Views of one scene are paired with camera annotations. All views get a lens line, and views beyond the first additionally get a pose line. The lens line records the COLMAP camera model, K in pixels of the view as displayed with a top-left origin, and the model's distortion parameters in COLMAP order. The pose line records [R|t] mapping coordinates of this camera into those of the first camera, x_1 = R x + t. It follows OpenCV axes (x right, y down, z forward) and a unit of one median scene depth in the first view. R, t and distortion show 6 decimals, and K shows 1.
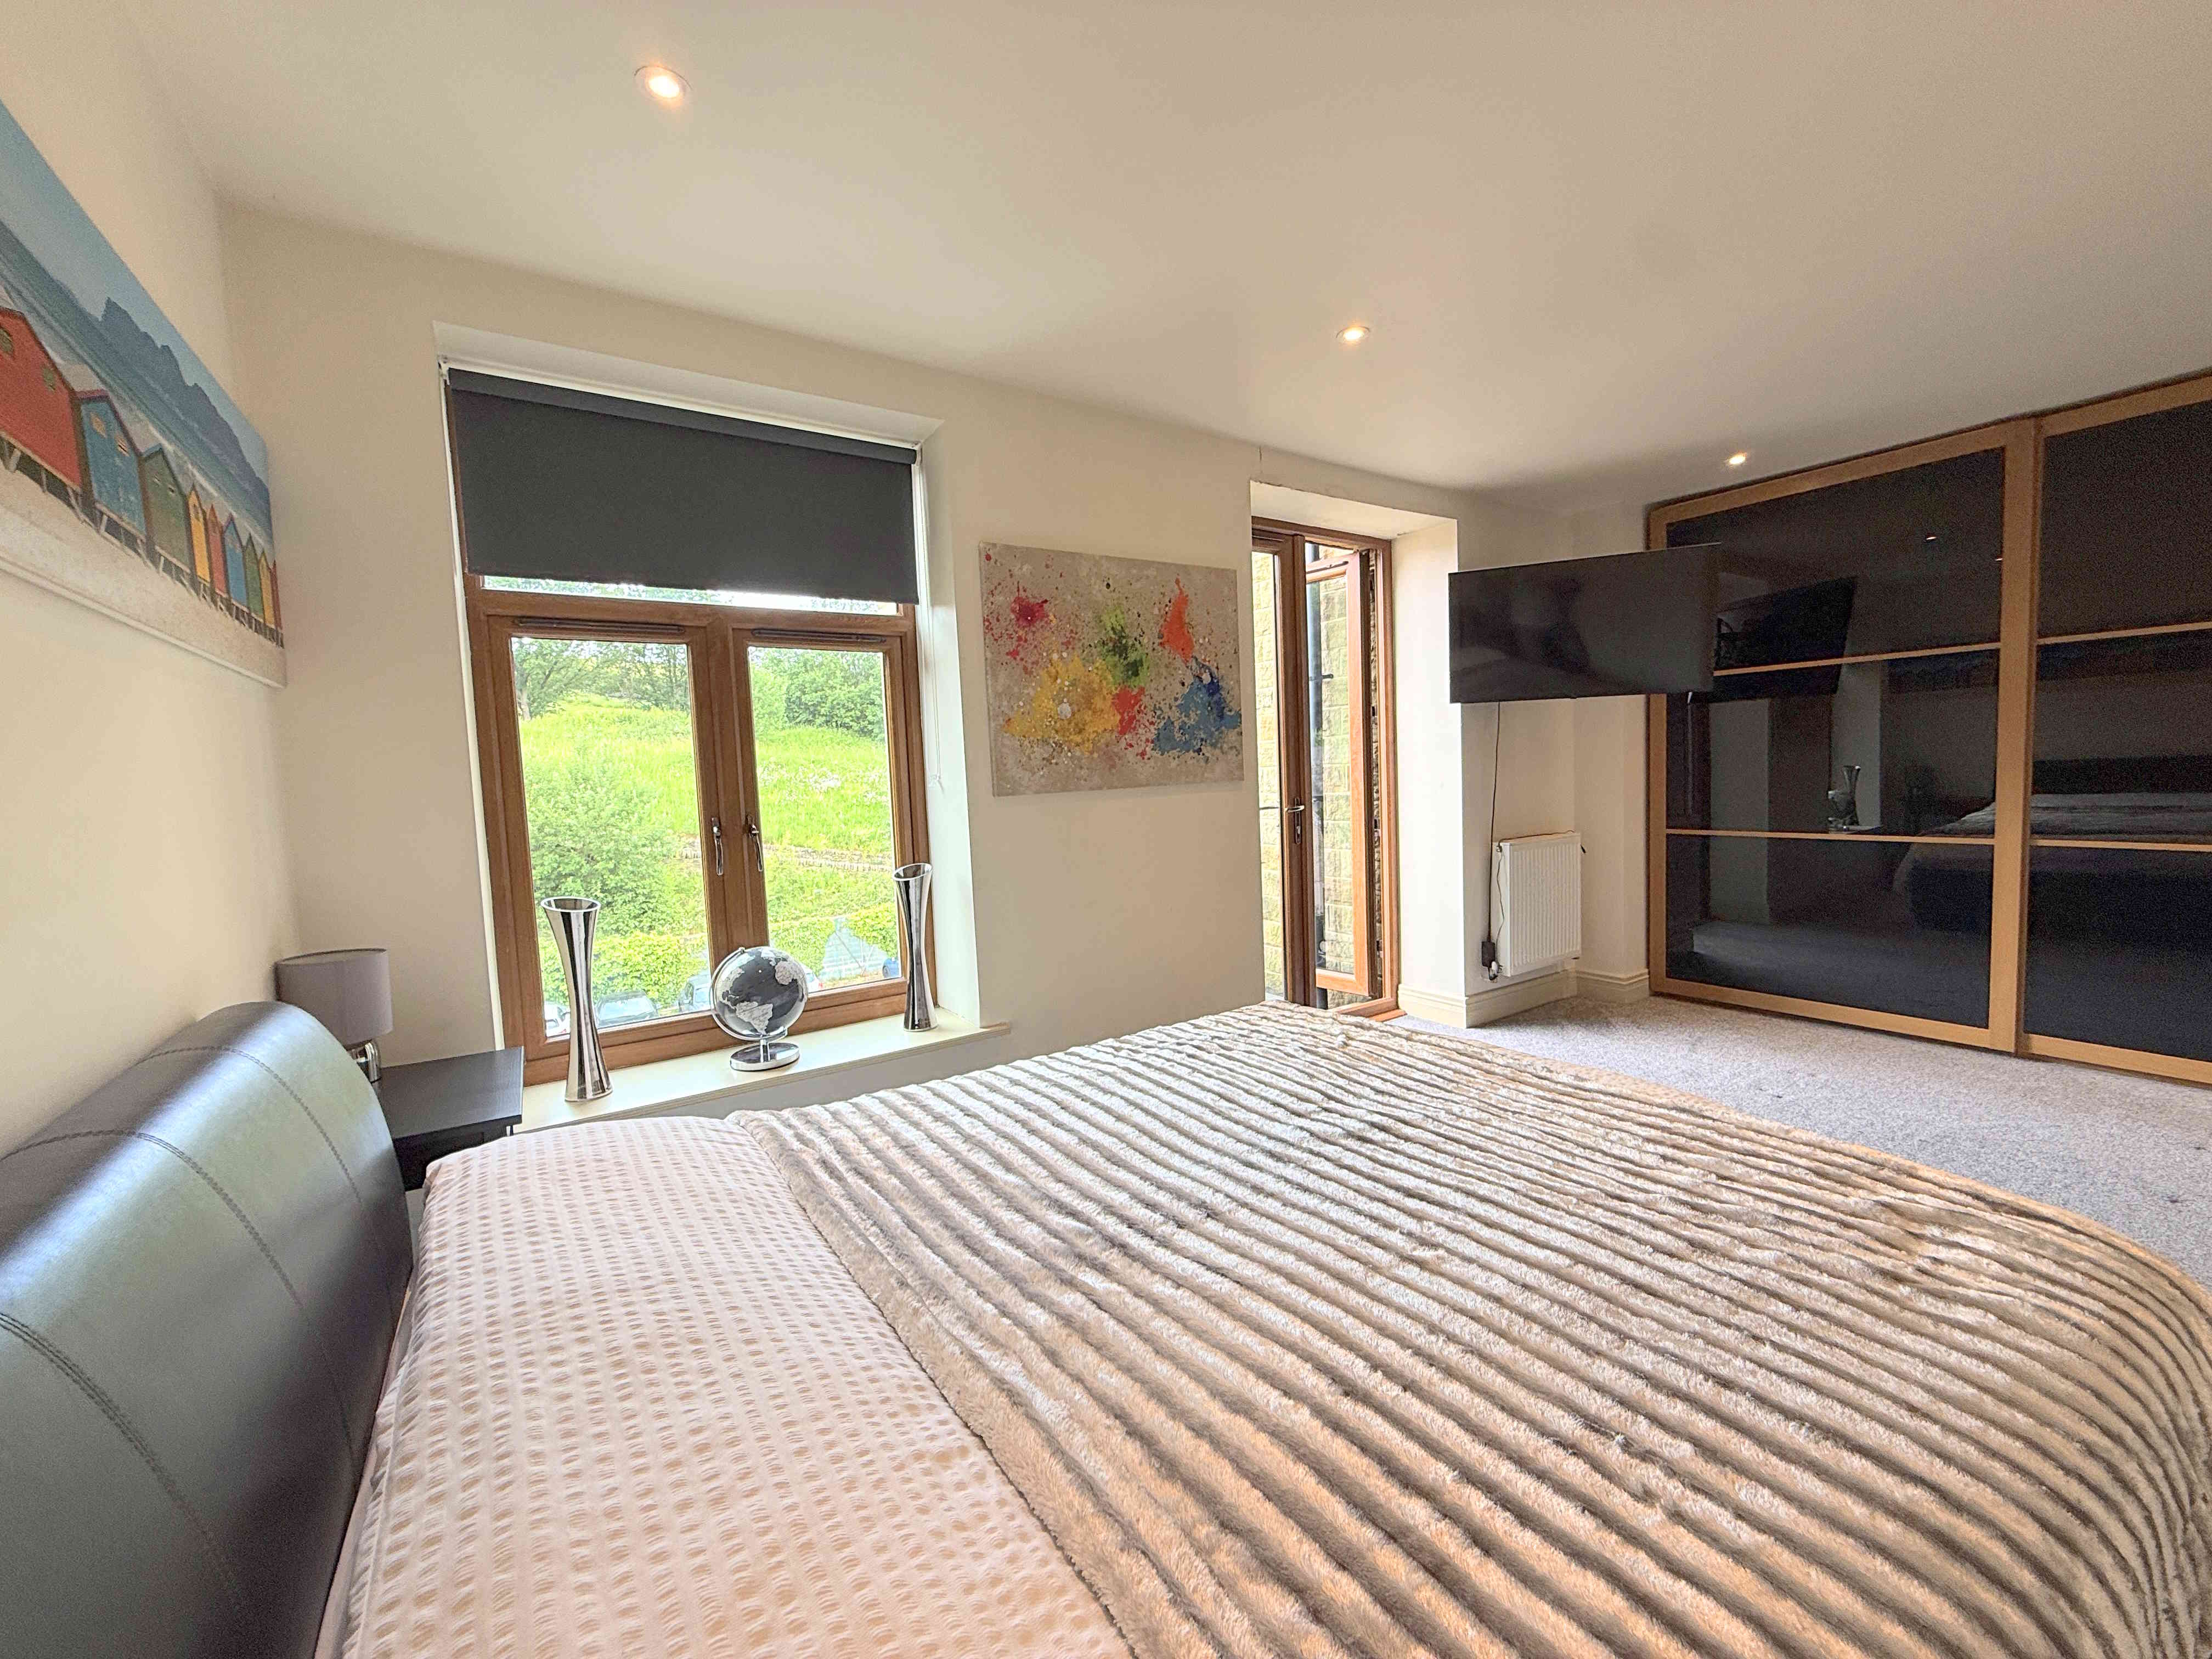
lens RADIAL K [[878.7, 0, 1101.1], [0, 878.7, 834.2], [0, 0, 1]] dist [0.001615, 0.000124]
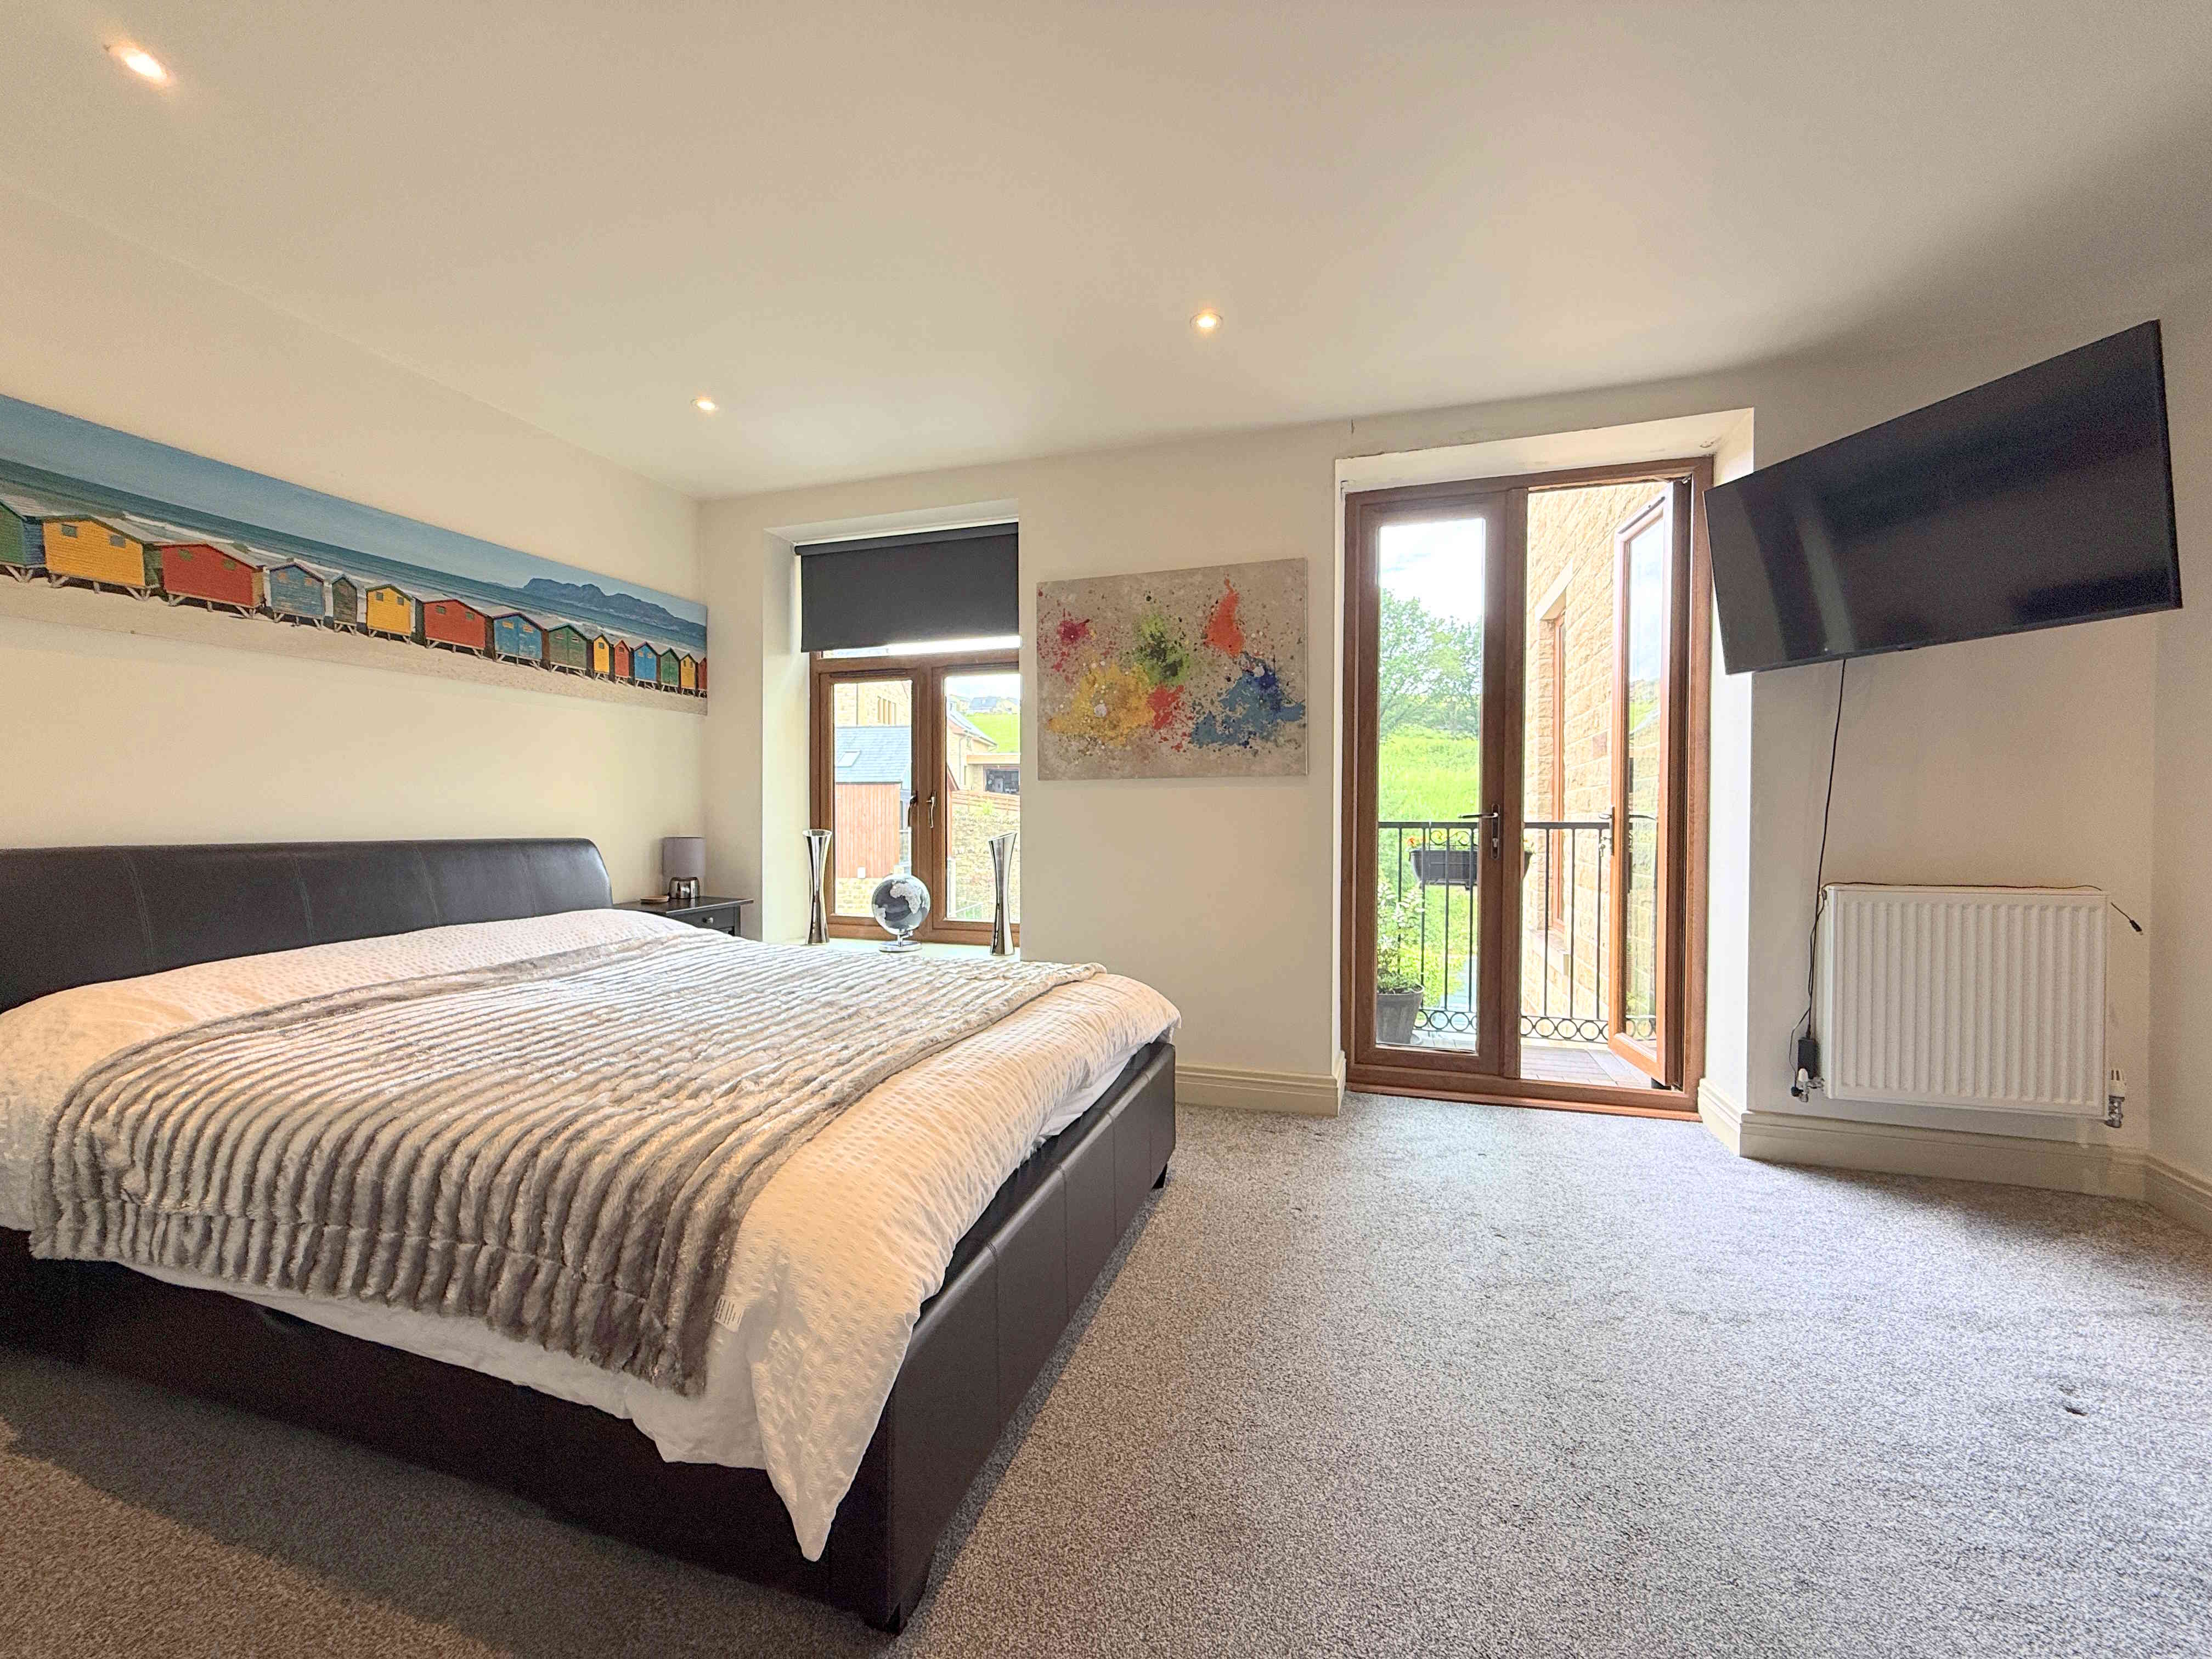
lens RADIAL K [[878.7, 0, 1100.5], [0, 878.7, 833.1], [0, 0, 1]] dist [0.001615, 0.000124]
pose [[0.623361, 0.056508, -0.779889, 0.859290], [-0.084235, 0.996434, 0.004869, 0.017913], [0.777384, 0.062659, 0.625898, 0.259253]]
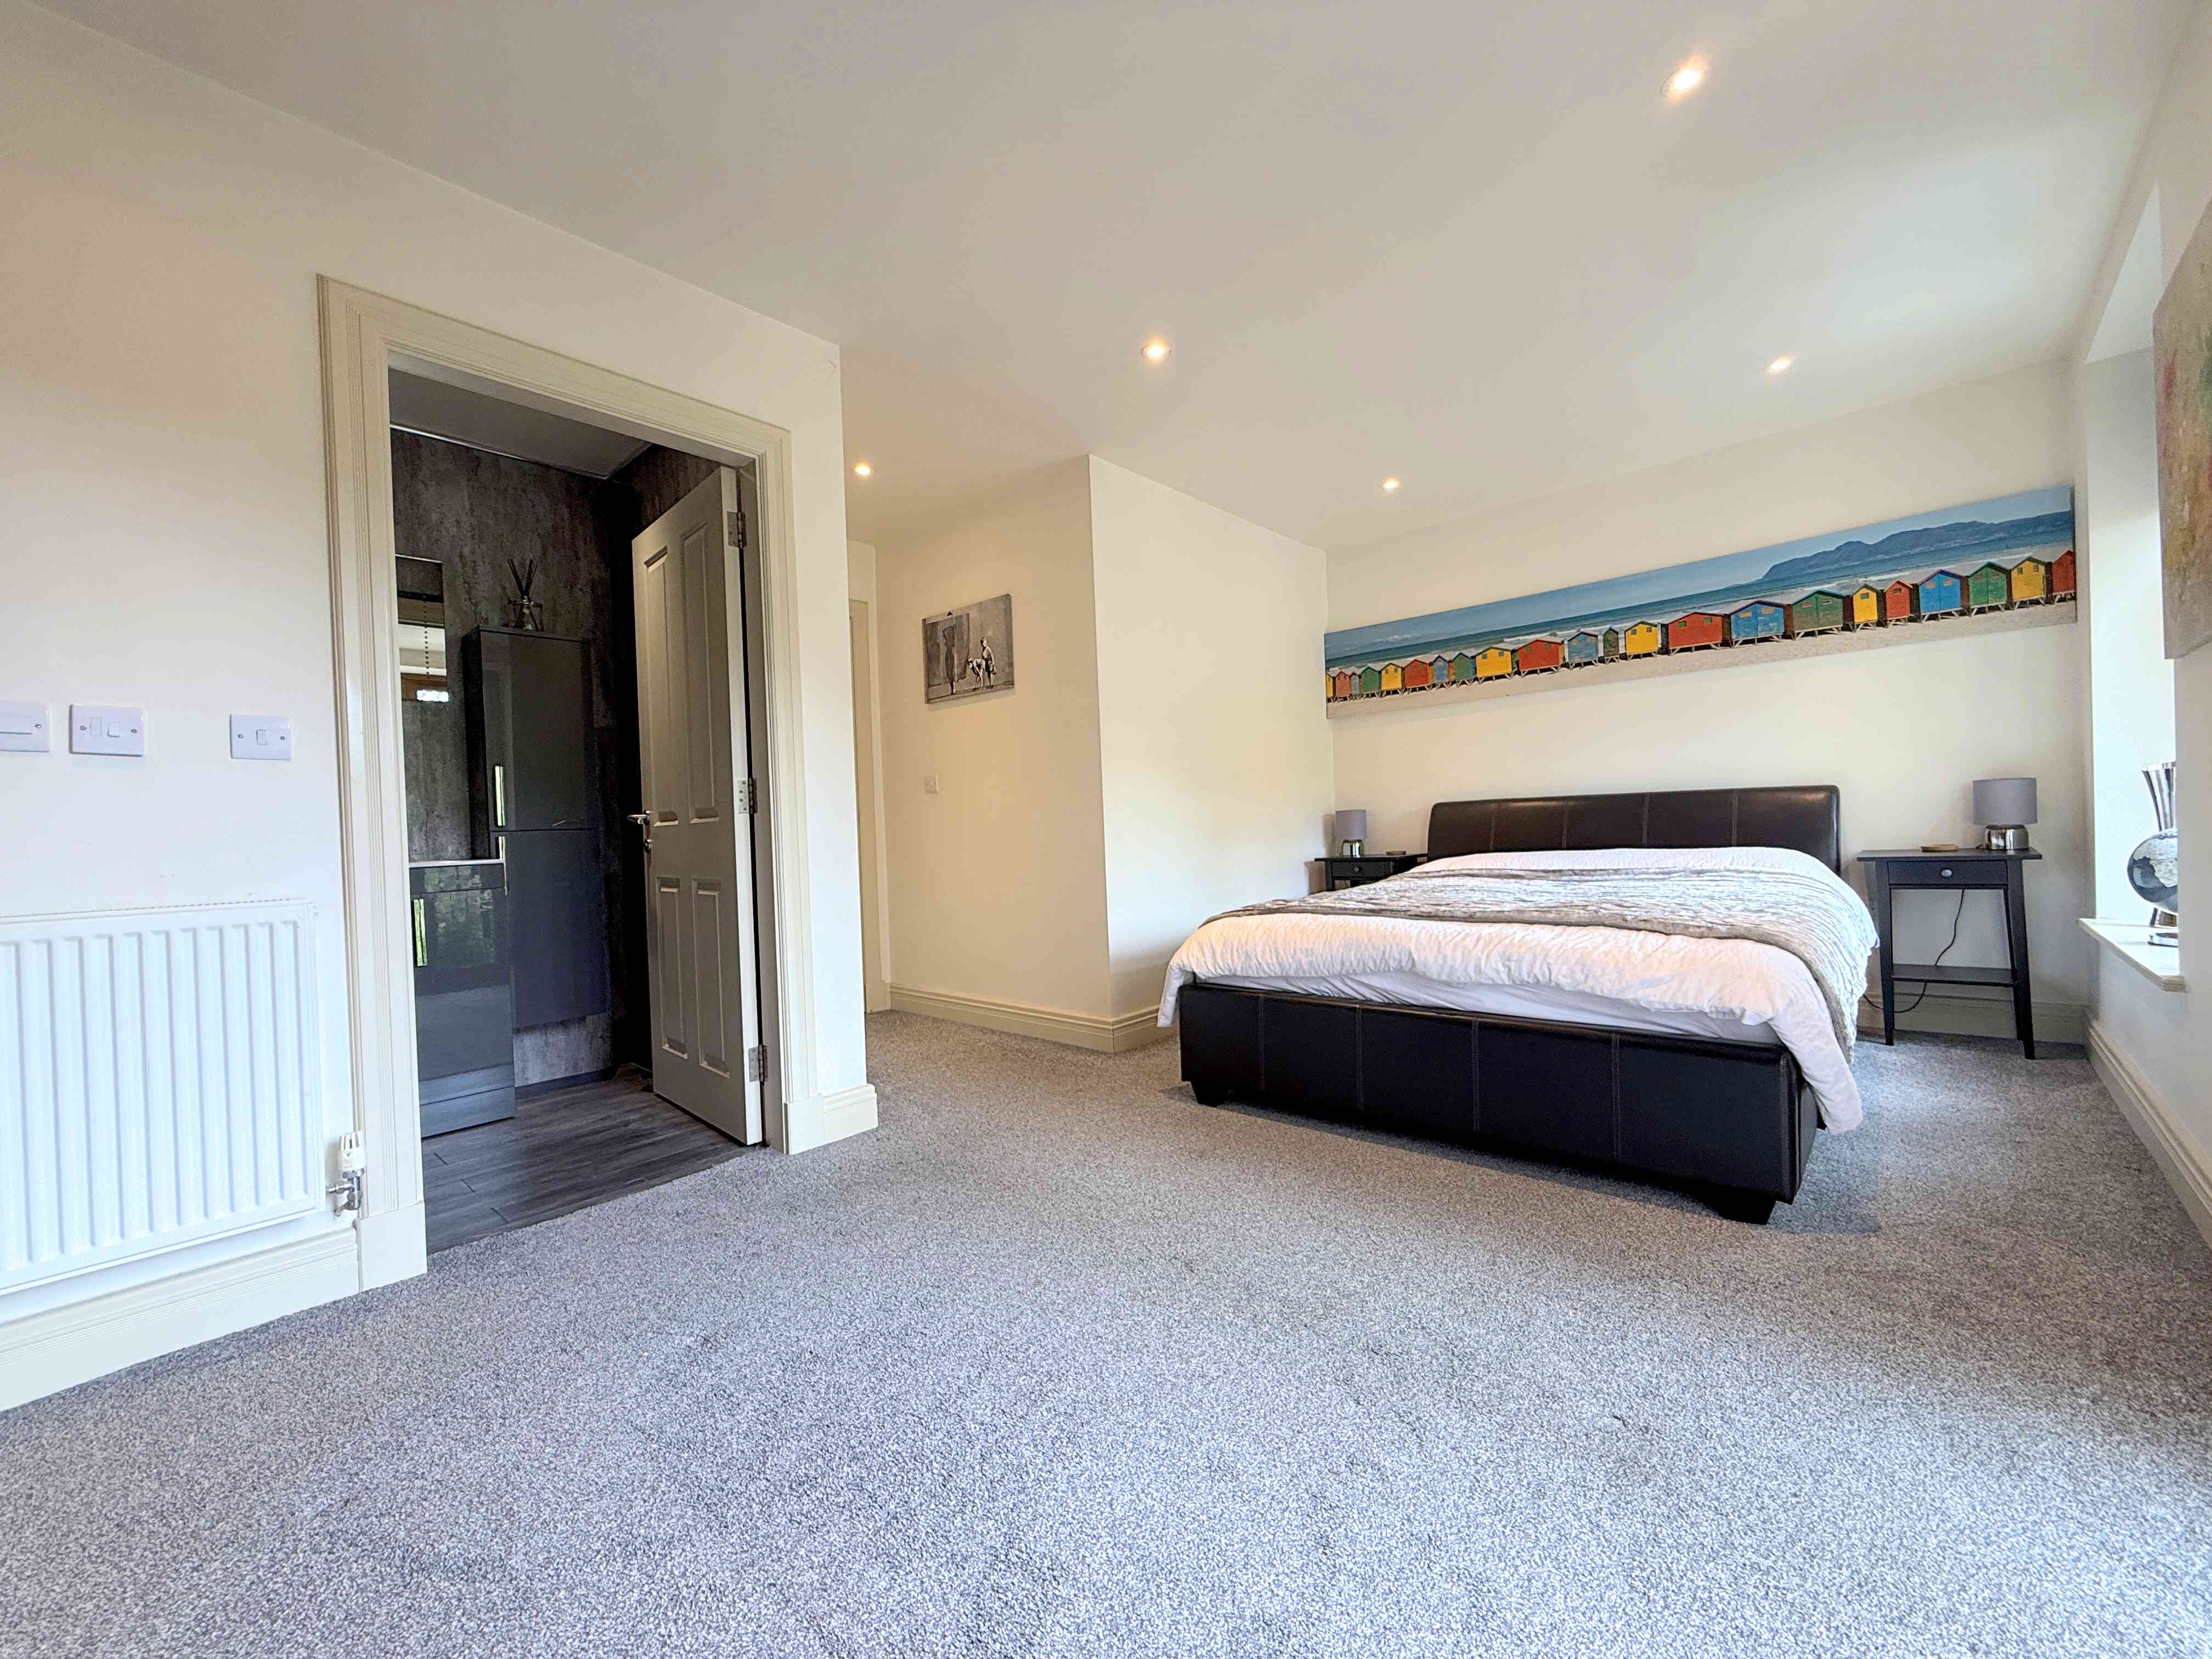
lens RADIAL K [[878.7, 0, 1098.0], [0, 878.7, 826.5], [0, 0, 1]] dist [0.001615, 0.000124]
pose [[-0.968487, 0.080651, -0.235645, 0.840345], [0.062844, 0.994638, 0.082137, -0.020339], [0.241006, 0.064740, -0.968362, 1.382132]]
